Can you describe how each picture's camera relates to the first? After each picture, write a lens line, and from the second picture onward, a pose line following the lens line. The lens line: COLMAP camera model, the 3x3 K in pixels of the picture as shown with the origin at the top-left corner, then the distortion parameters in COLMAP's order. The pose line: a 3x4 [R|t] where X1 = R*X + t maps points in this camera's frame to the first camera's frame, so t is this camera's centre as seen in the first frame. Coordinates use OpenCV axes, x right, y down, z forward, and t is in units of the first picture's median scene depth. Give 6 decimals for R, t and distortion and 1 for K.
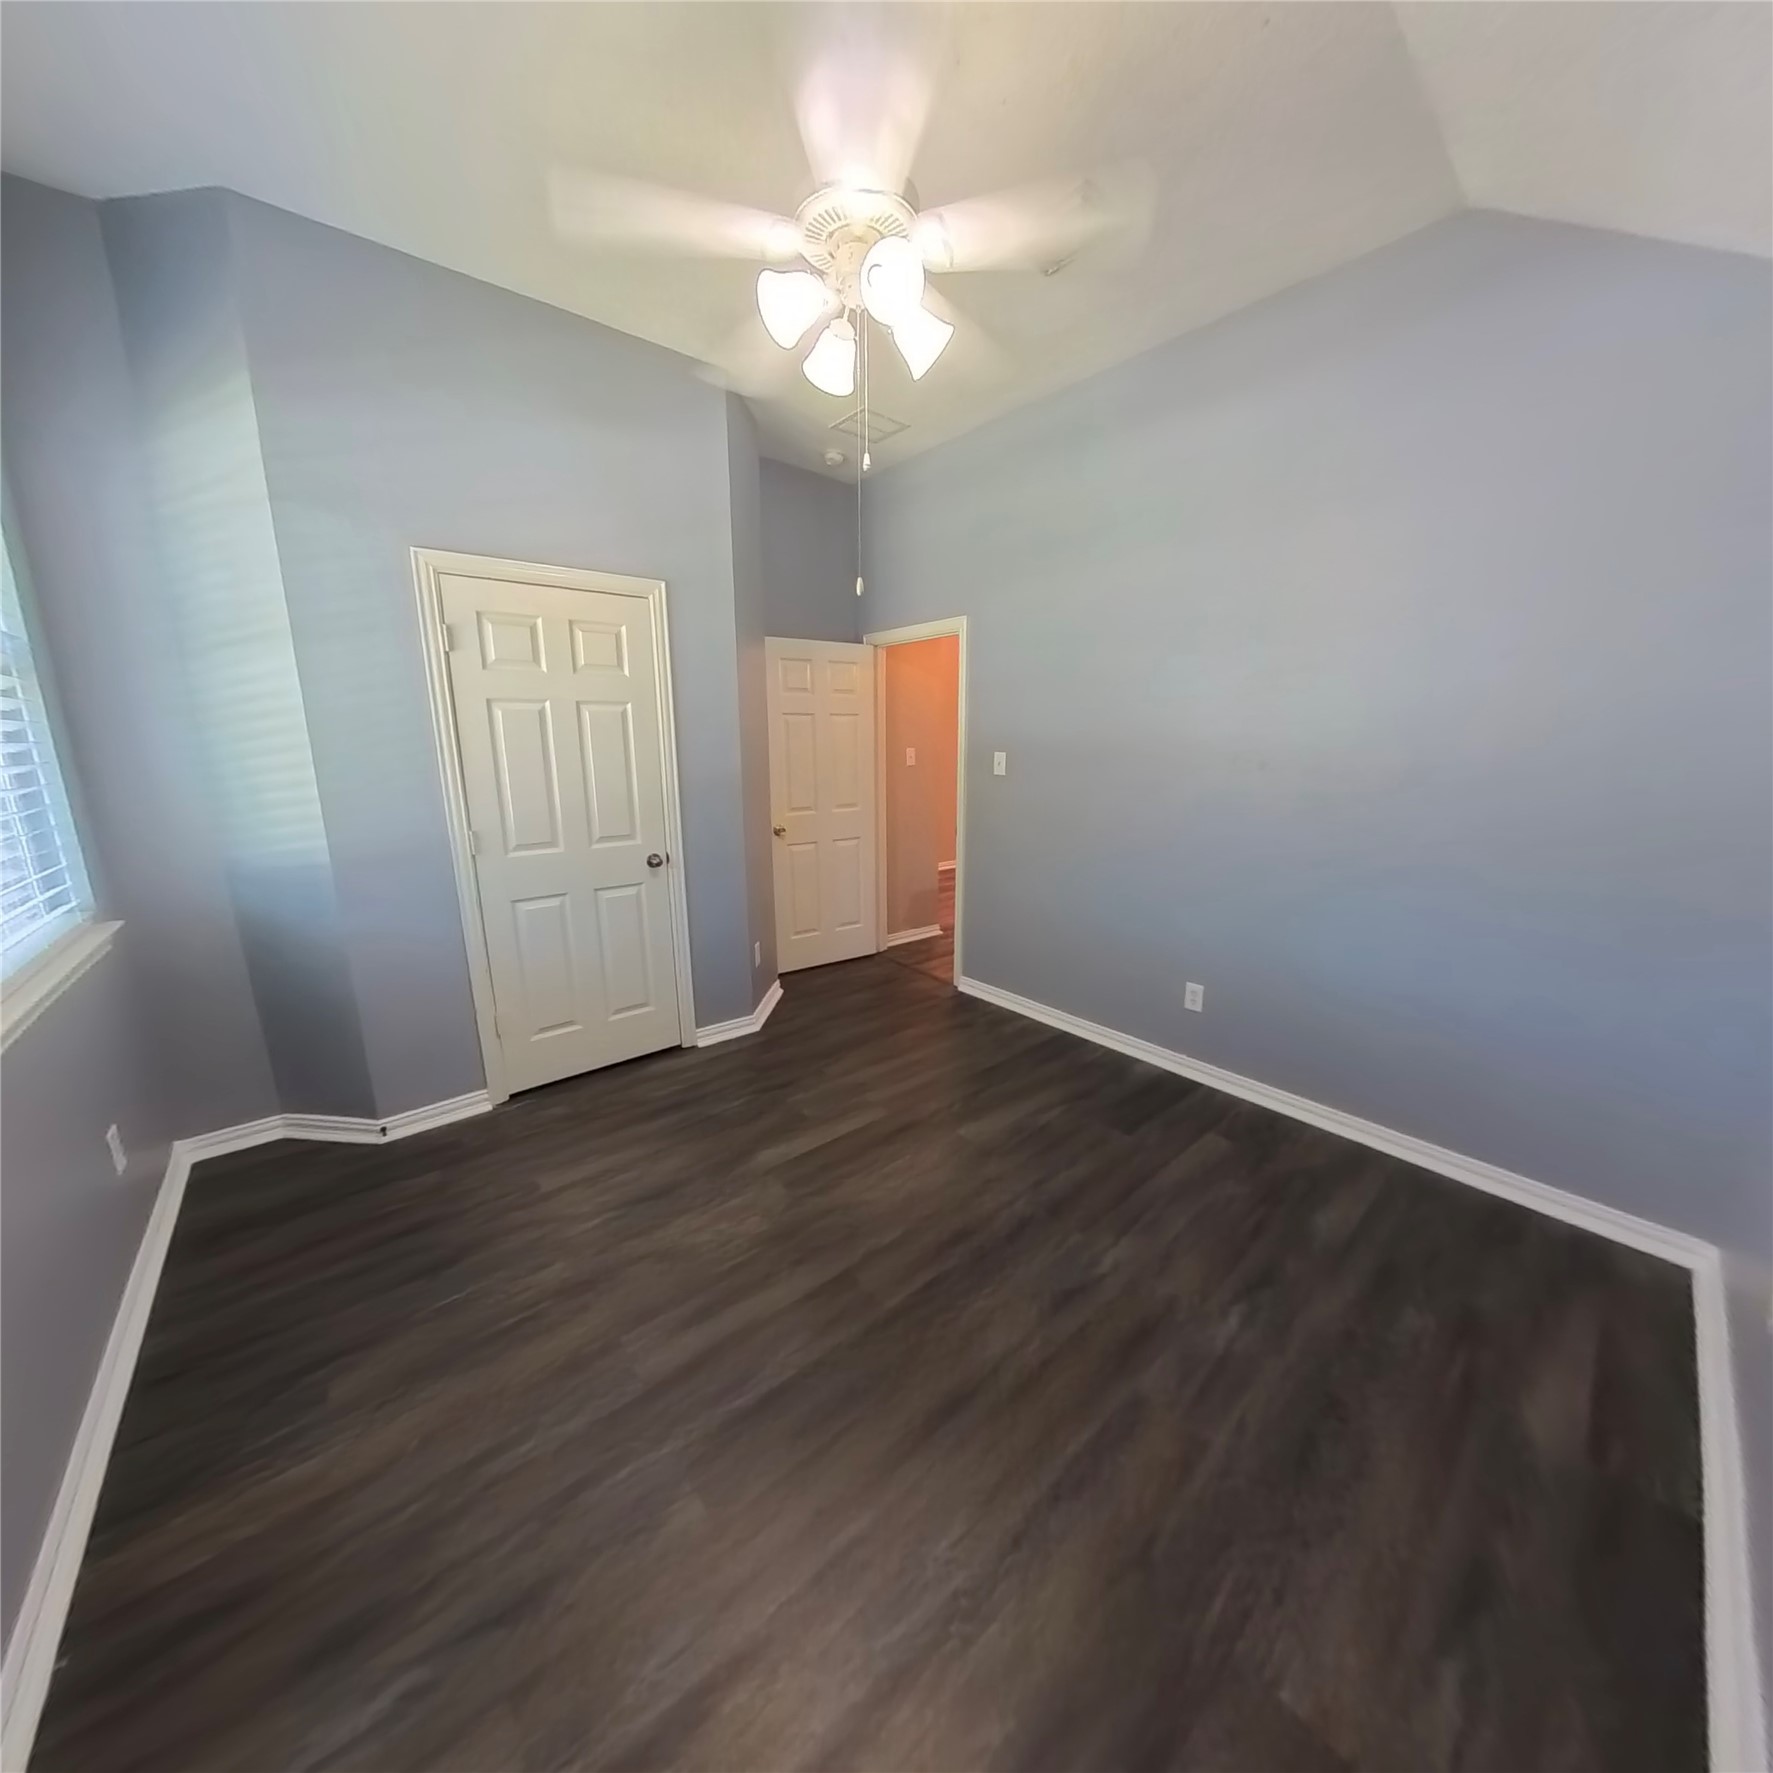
lens RADIAL K [[667.7, 0, 886.5], [0, 667.7, 886.5], [0, 0, 1]] dist [-0.026534, 0.000216]
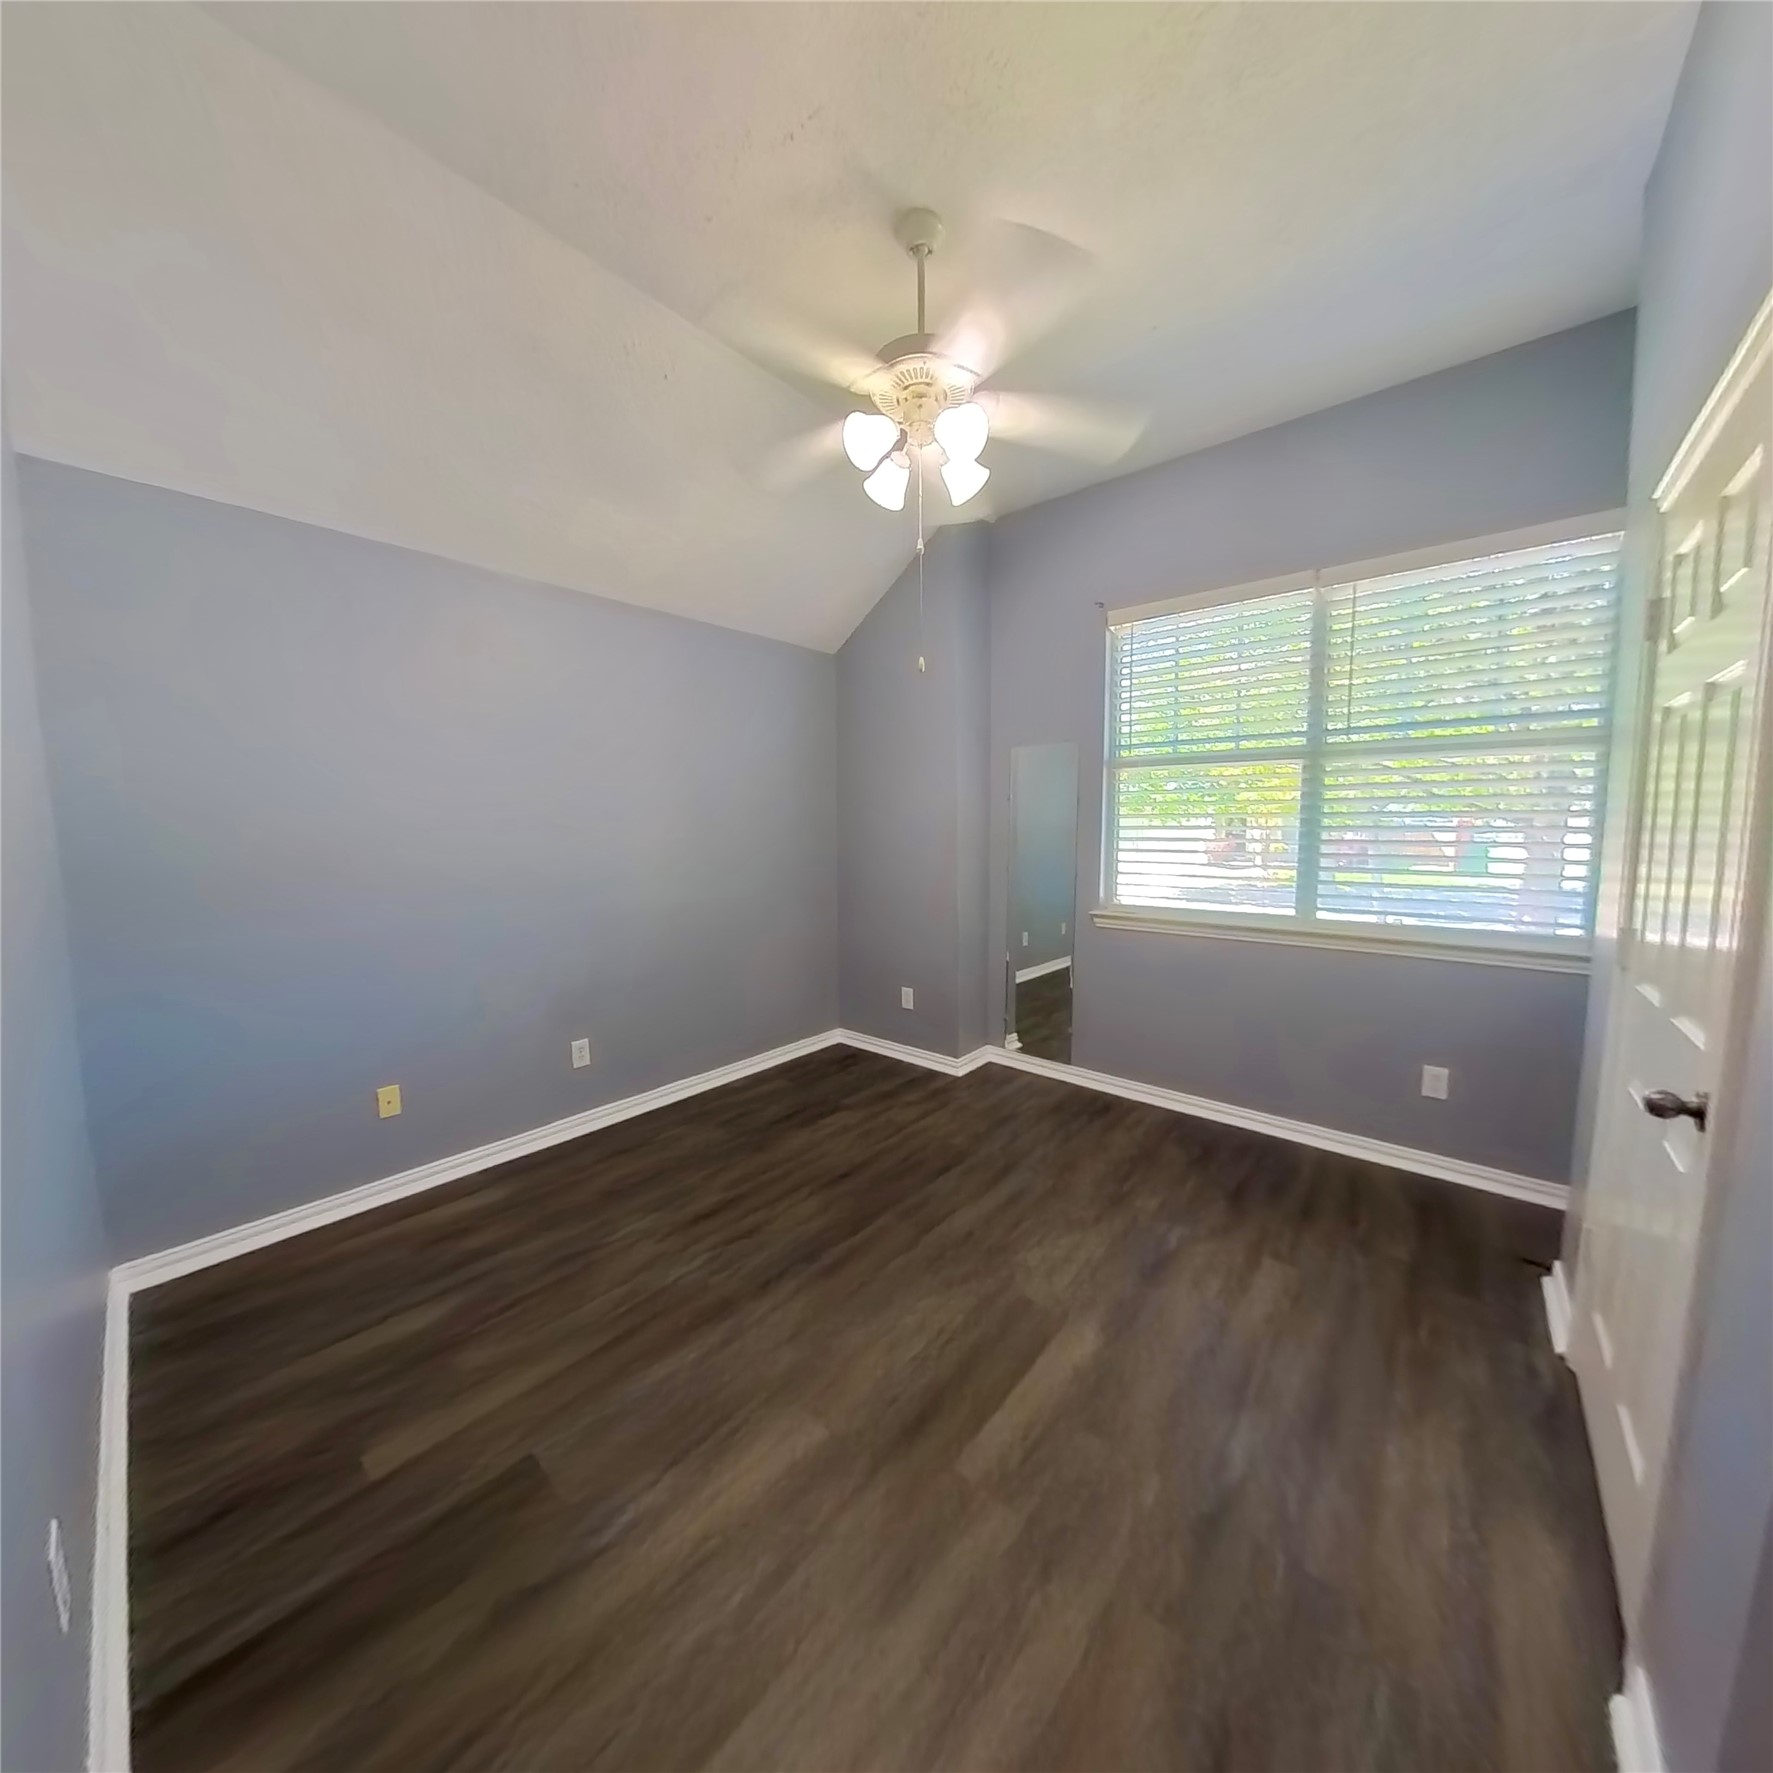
lens RADIAL K [[667.7, 0, 886.5], [0, 667.7, 886.5], [0, 0, 1]] dist [-0.026534, 0.000216]
pose [[-0.987909, 0.019387, -0.153815, 0.168534], [-0.028332, 0.952864, 0.302071, -0.342087], [0.152421, 0.302777, -0.940794, 1.755470]]
